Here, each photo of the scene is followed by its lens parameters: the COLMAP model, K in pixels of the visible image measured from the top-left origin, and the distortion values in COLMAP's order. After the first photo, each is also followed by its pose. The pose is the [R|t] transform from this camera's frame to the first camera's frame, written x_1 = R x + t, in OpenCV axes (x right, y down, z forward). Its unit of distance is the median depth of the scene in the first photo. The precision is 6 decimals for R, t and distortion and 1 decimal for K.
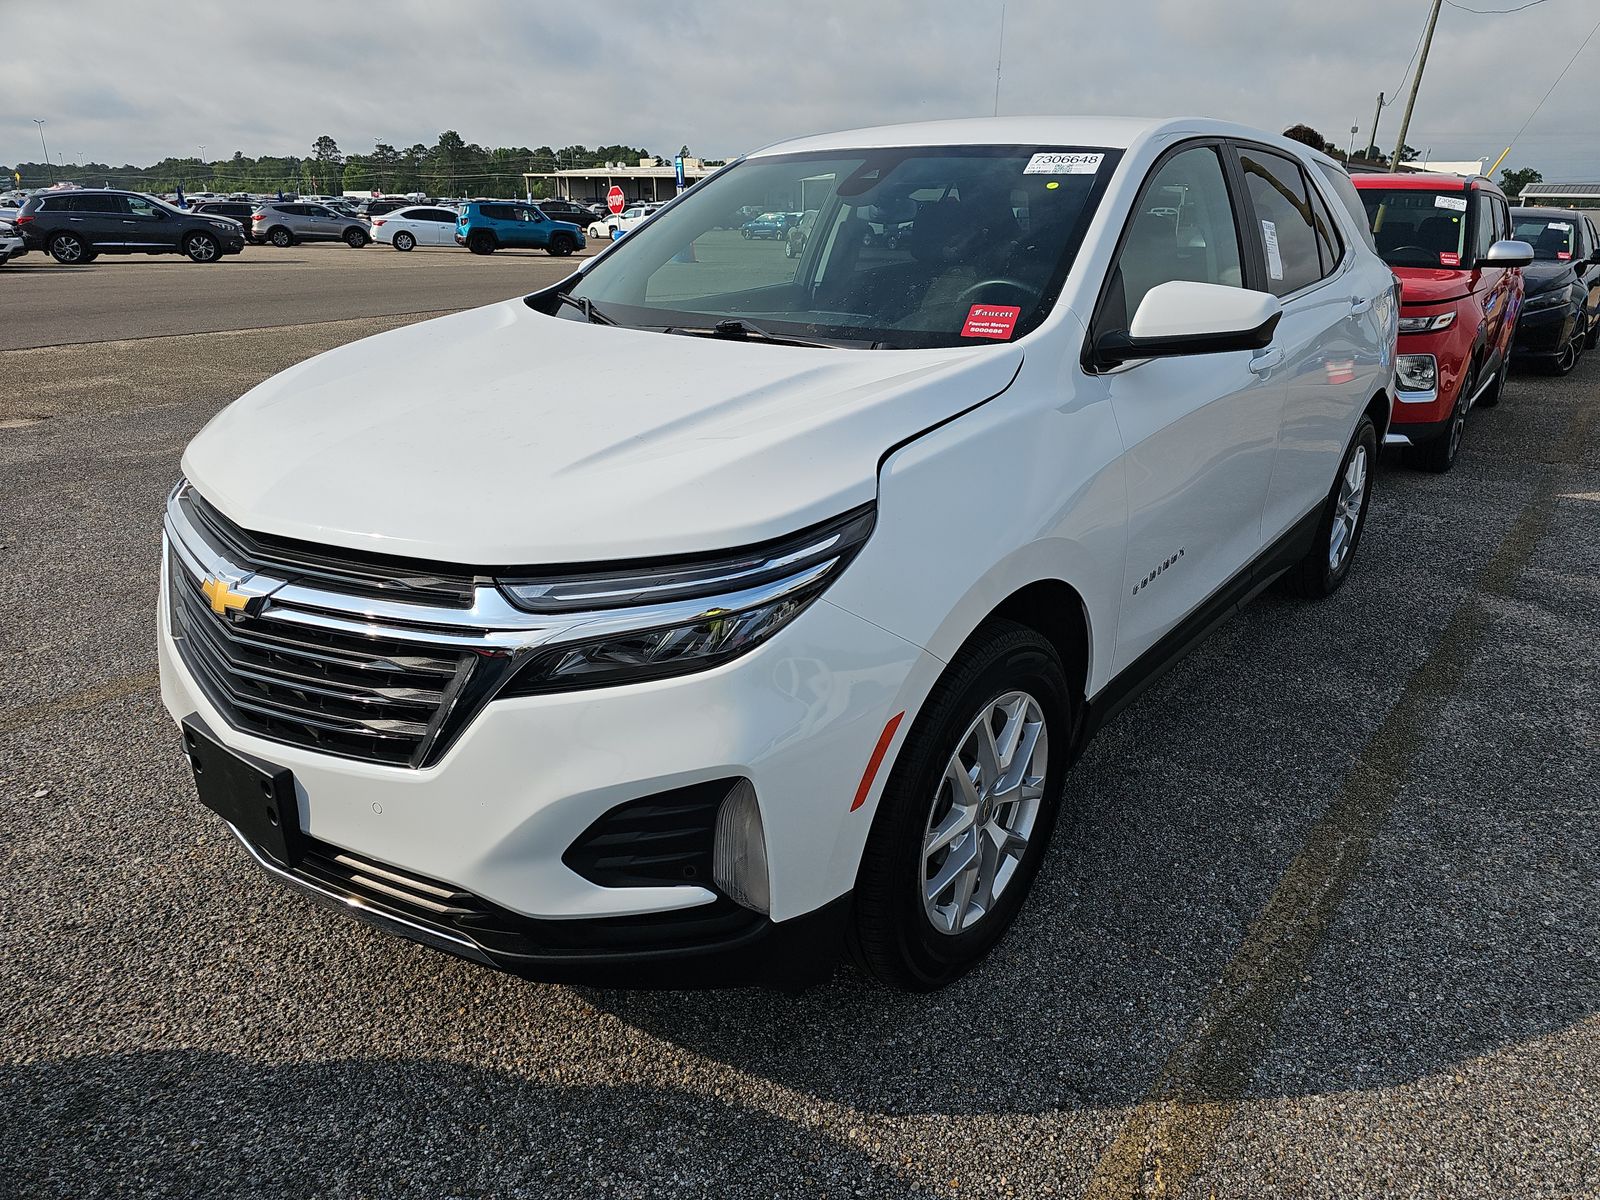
lens RADIAL K [[1053.9, 0, 838.8], [0, 1053.9, 619.0], [0, 0, 1]] dist [0.034544, -0.035663]
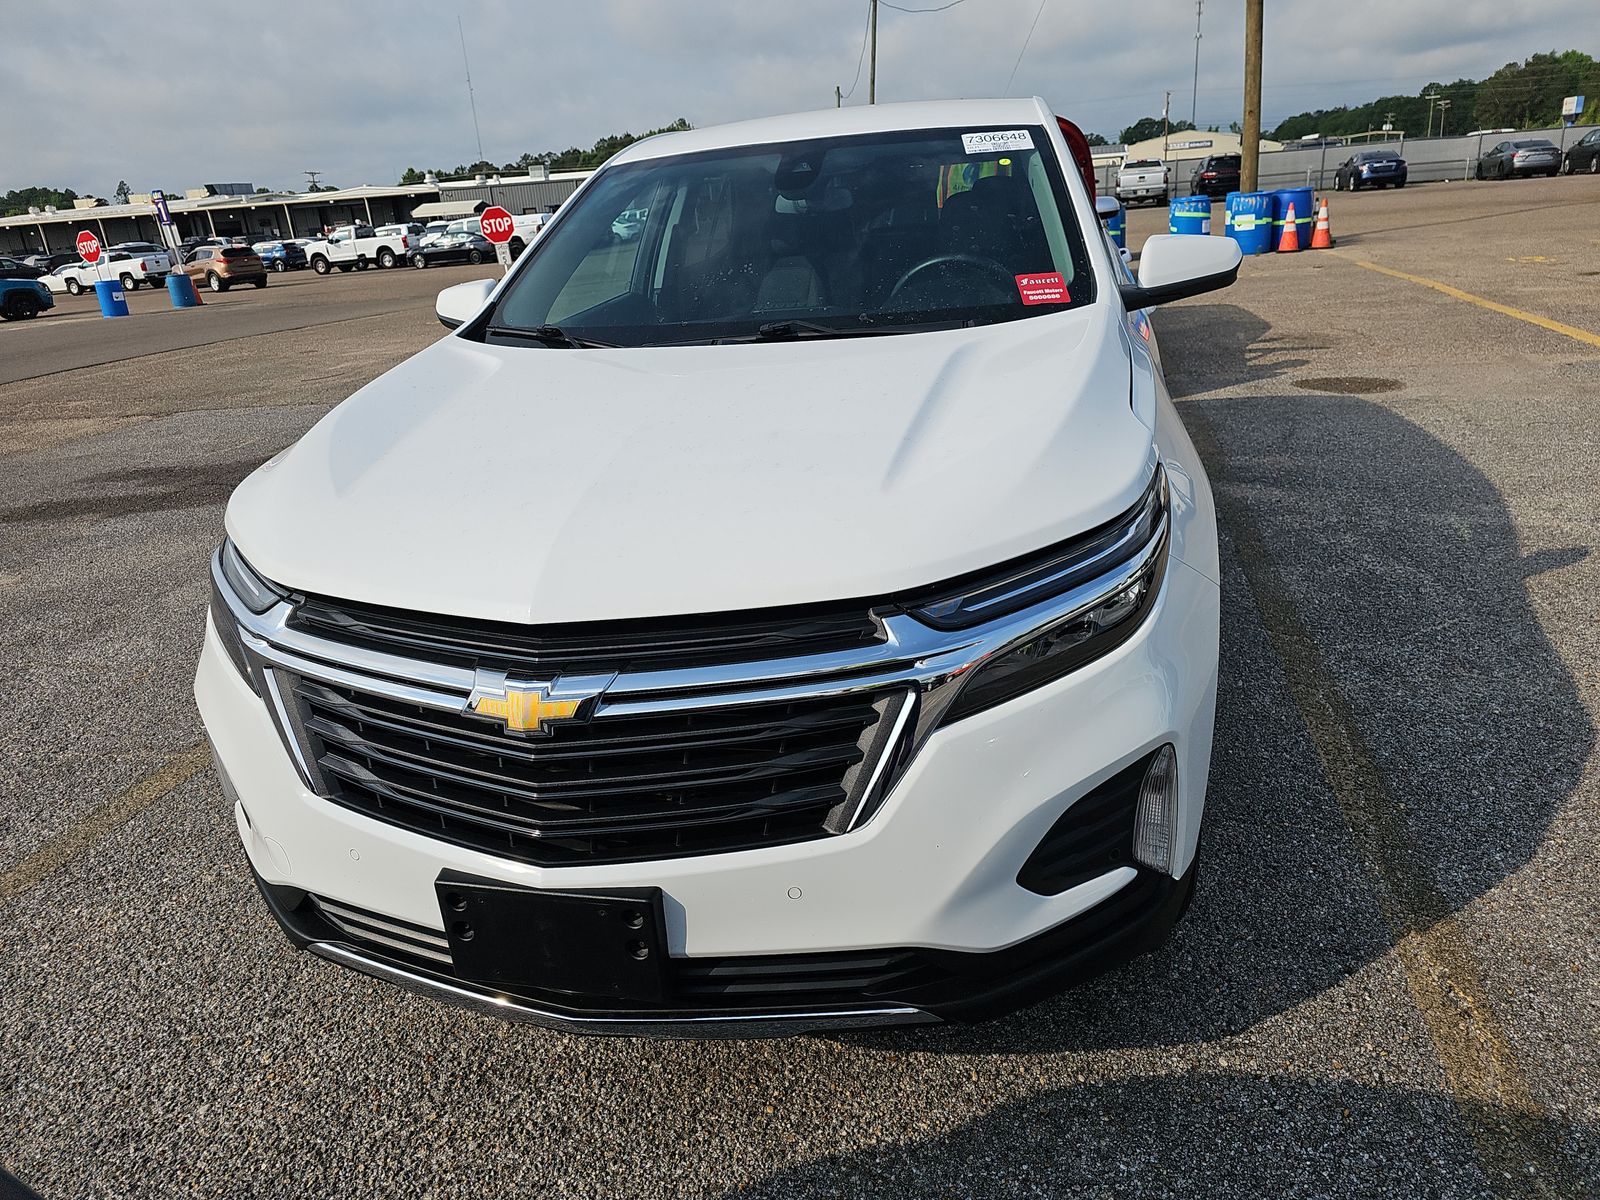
lens RADIAL K [[1053.9, 0, 796.6], [0, 1053.9, 596.7], [0, 0, 1]] dist [0.034544, -0.035663]
pose [[0.908968, -0.219060, 0.354668, -0.591512], [0.226949, 0.973706, 0.019766, -0.067649], [-0.349673, 0.062525, 0.934783, 0.138096]]
